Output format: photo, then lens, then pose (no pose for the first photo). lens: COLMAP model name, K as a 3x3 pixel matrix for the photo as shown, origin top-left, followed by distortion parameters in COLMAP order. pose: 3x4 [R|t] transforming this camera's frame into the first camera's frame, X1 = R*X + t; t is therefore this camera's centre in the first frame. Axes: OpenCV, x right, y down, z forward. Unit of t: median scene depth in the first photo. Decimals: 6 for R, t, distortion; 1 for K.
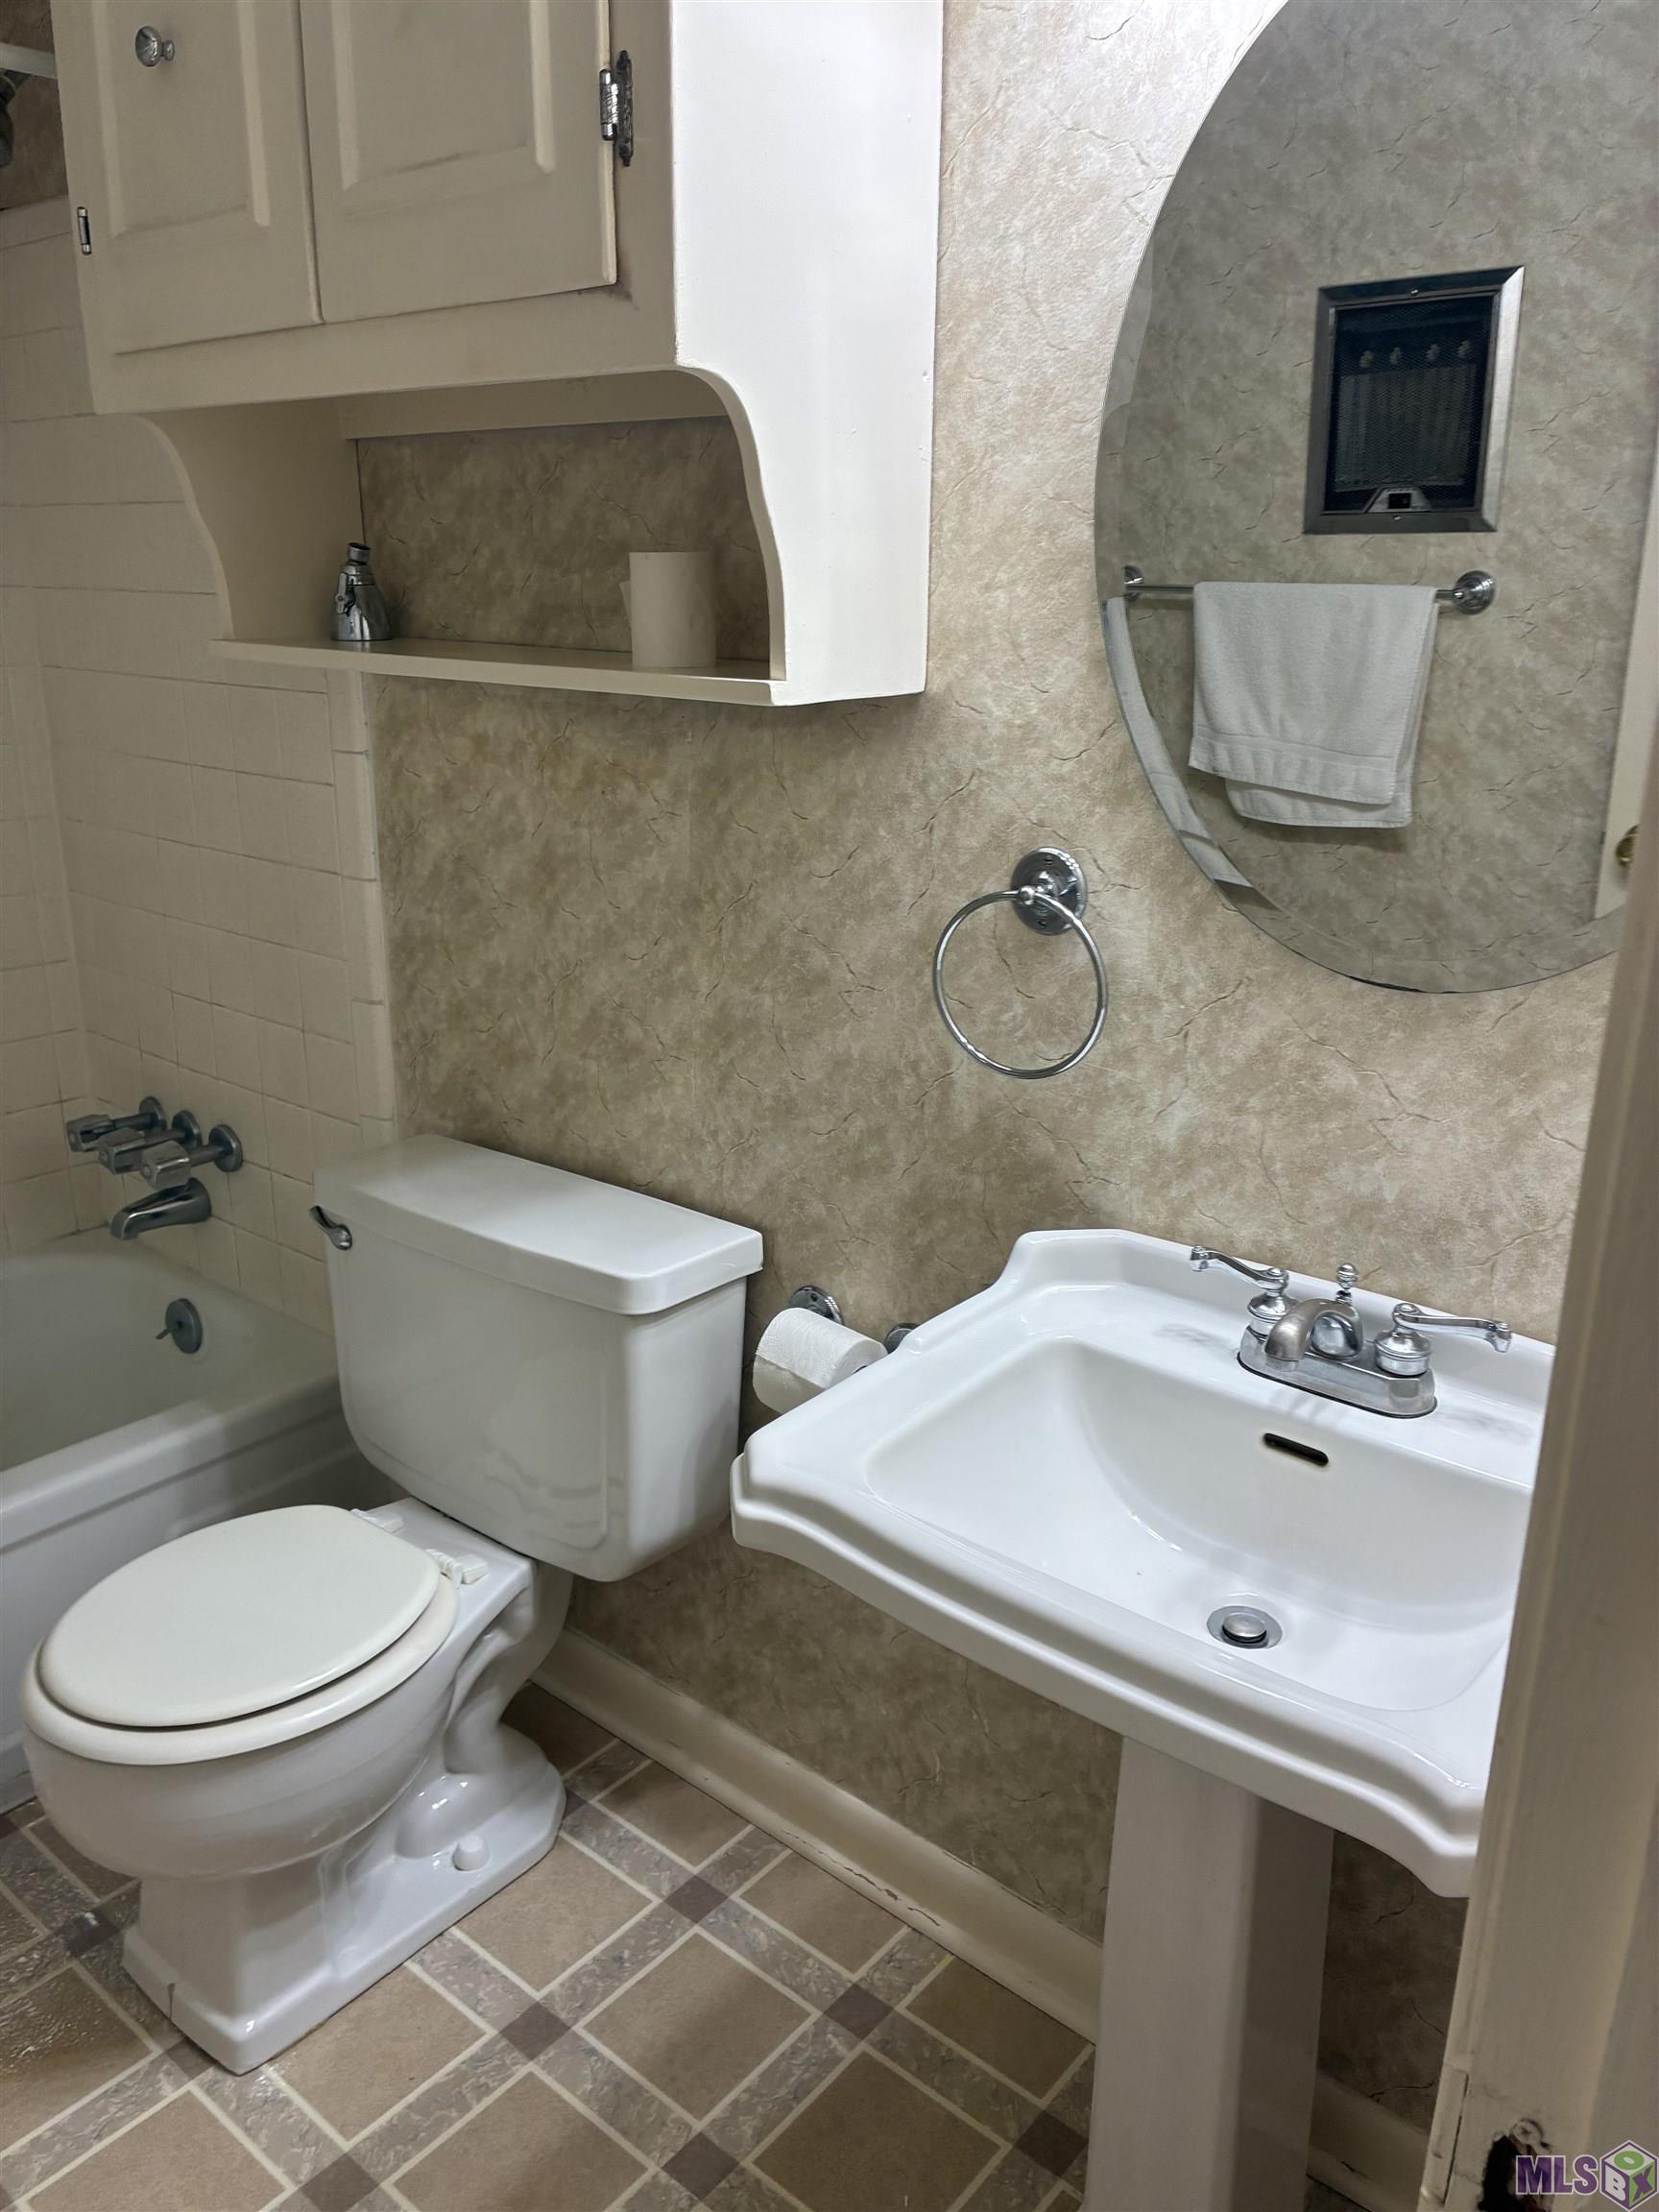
lens RADIAL K [[1643.5, 0, 831.8], [0, 1643.5, 1071.5], [0, 0, 1]] dist [0.056044, -0.071987]
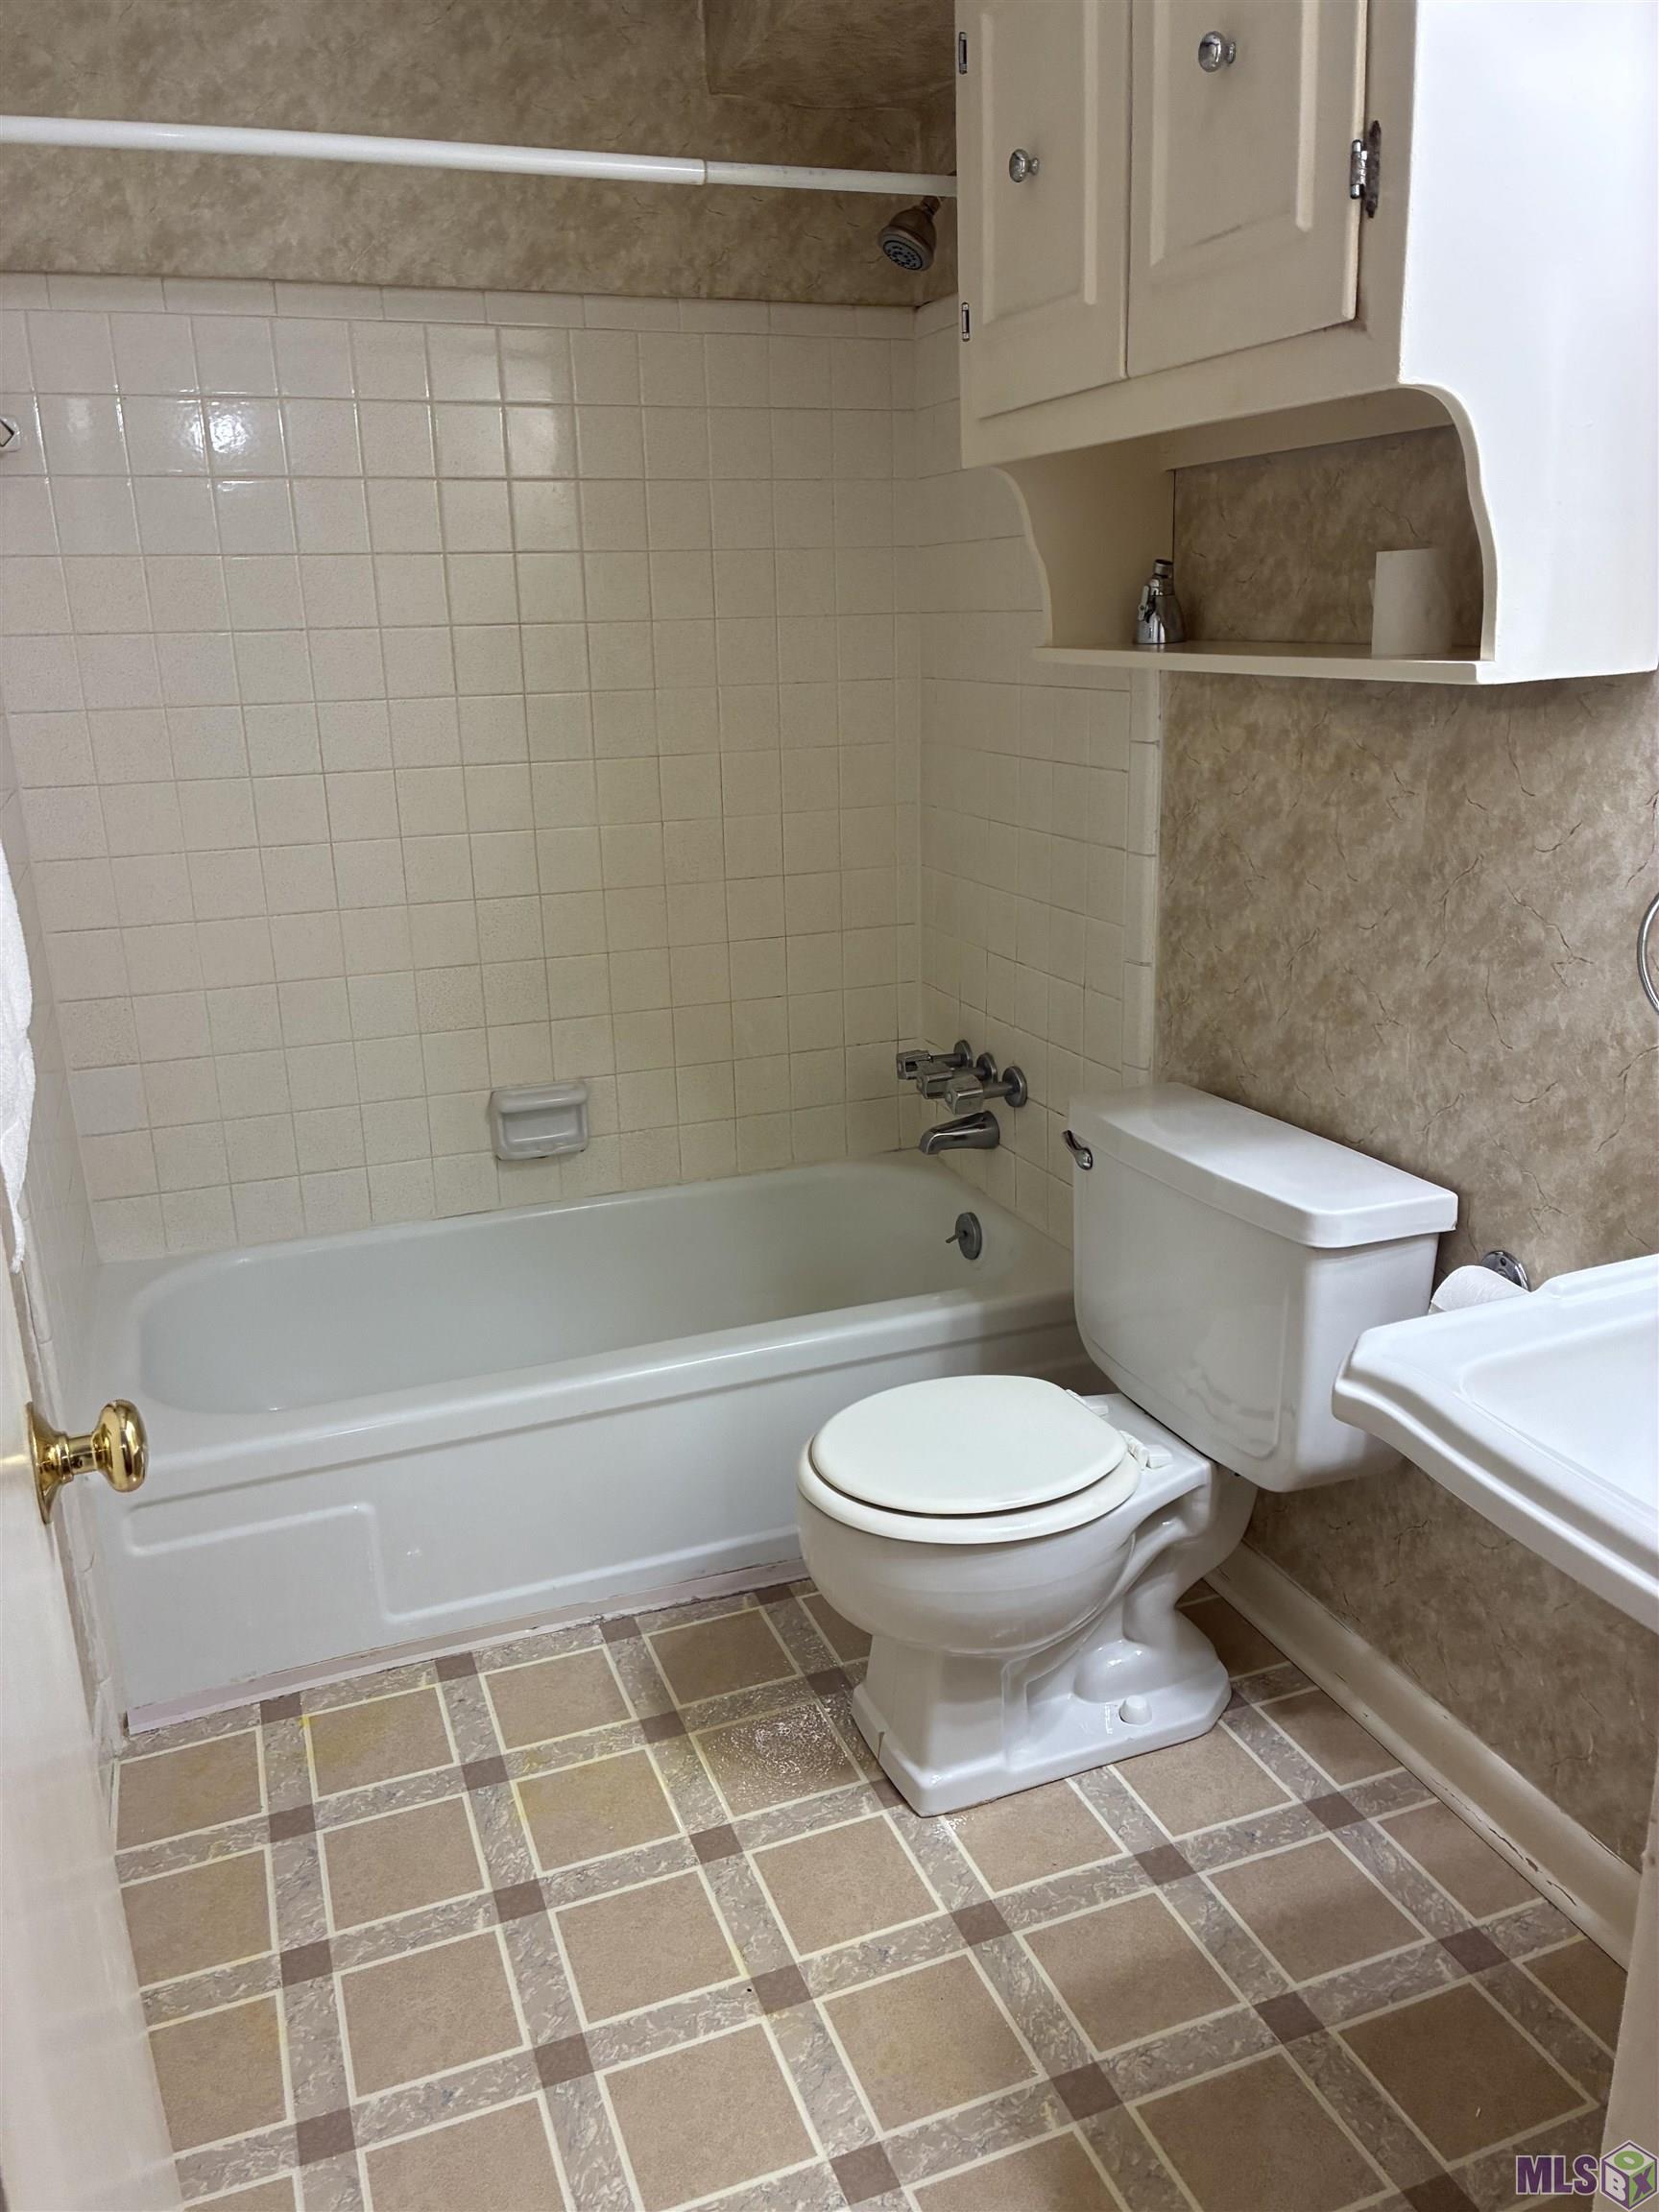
lens RADIAL K [[1661.4, 0, 833.9], [0, 1661.4, 1028.6], [0, 0, 1]] dist [0.003477, 0.007234]
pose [[0.873545, 0.080106, -0.480106, 0.107277], [-0.097281, 0.995197, -0.010953, 0.043671], [0.476922, 0.056273, 0.877142, -0.110816]]
